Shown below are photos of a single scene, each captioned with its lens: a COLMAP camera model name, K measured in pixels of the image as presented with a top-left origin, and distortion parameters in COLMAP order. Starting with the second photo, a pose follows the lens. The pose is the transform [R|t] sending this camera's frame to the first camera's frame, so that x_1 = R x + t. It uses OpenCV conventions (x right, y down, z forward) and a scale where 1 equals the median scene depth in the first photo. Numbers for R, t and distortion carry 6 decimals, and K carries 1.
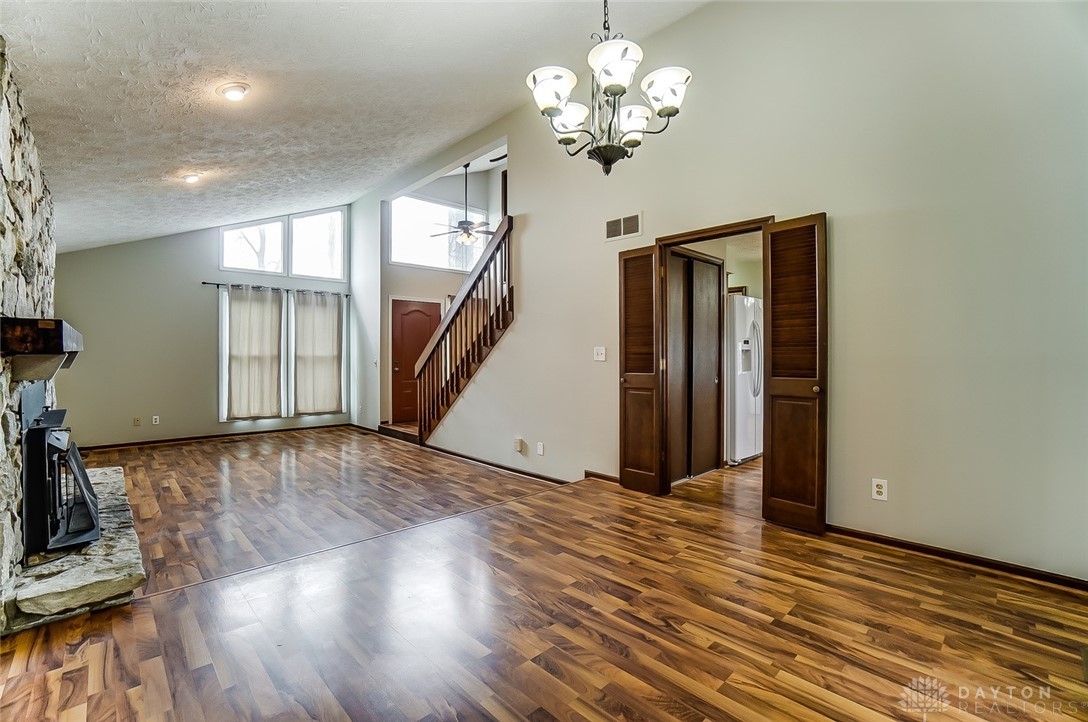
lens RADIAL K [[480.9, 0, 538.8], [0, 480.9, 354.5], [0, 0, 1]] dist [-0.057198, 0.018142]
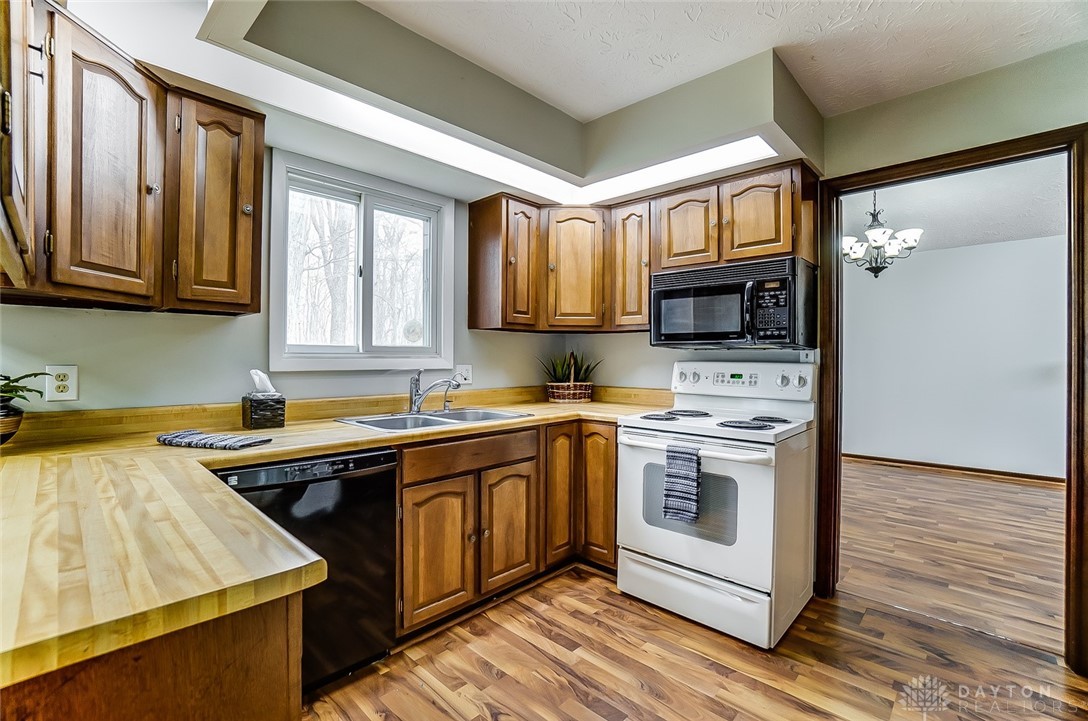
lens RADIAL K [[480.9, 0, 538.8], [0, 480.9, 354.0], [0, 0, 1]] dist [-0.057198, 0.018142]
pose [[-0.999004, -0.013850, -0.042406, 0.484565], [-0.013660, 0.999895, -0.004753, -0.003274], [0.042467, -0.004169, -0.999089, 0.848361]]
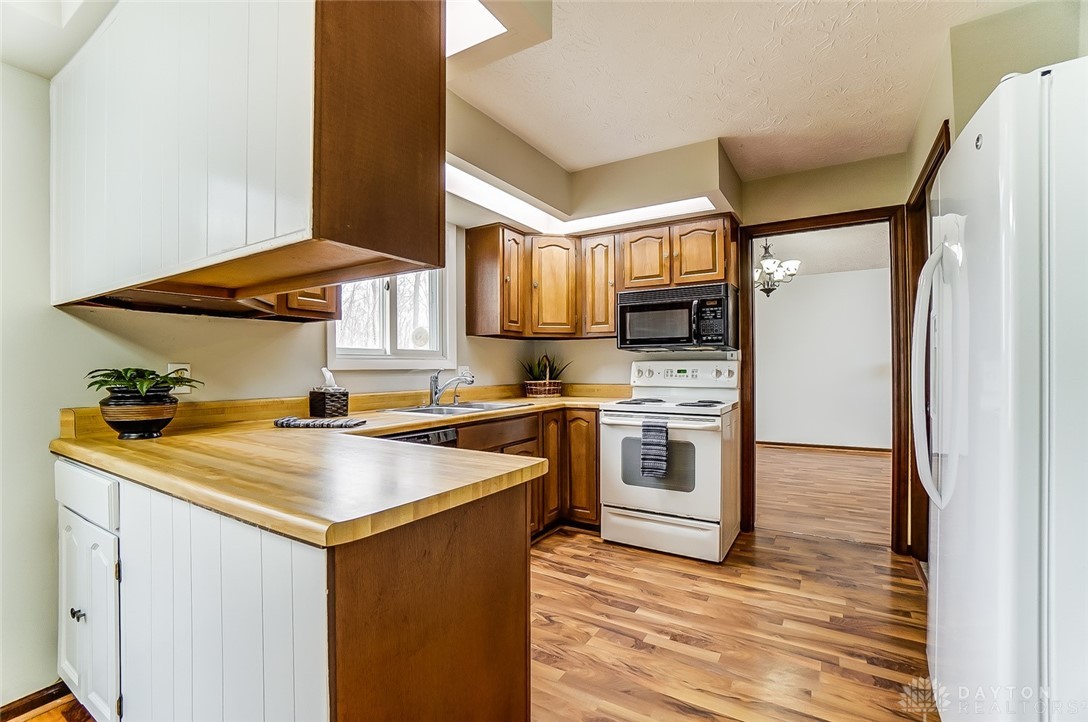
lens RADIAL K [[472.1, 0, 544.0], [0, 472.1, 361.0], [0, 0, 1]] dist [-0.048438, 0.000074]
pose [[-0.969521, -0.005325, -0.244952, 0.571549], [-0.002285, 0.999917, -0.012694, 0.006093], [0.244999, -0.011748, -0.969452, 0.918276]]
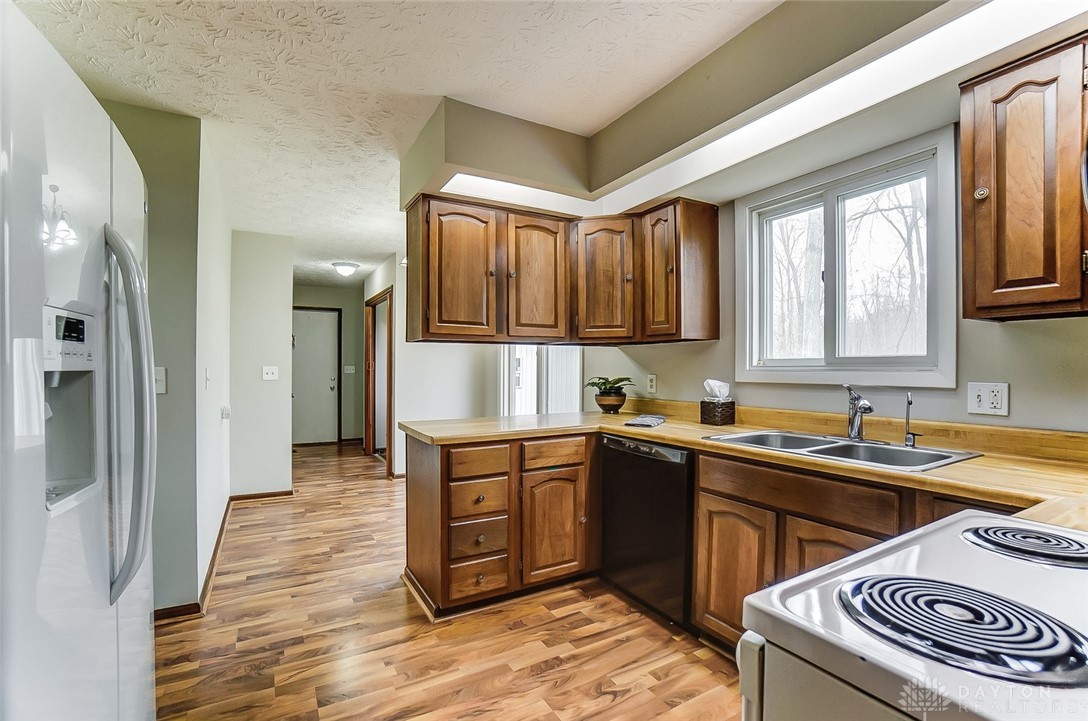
lens RADIAL K [[486.7, 0, 541.7], [0, 486.7, 366.7], [0, 0, 1]] dist [-0.058075, -0.000022]
pose [[0.247466, -0.001492, 0.968895, 0.241126], [-0.000720, 0.999998, 0.001724, -0.003407], [-0.968896, -0.001124, 0.247465, 0.596248]]
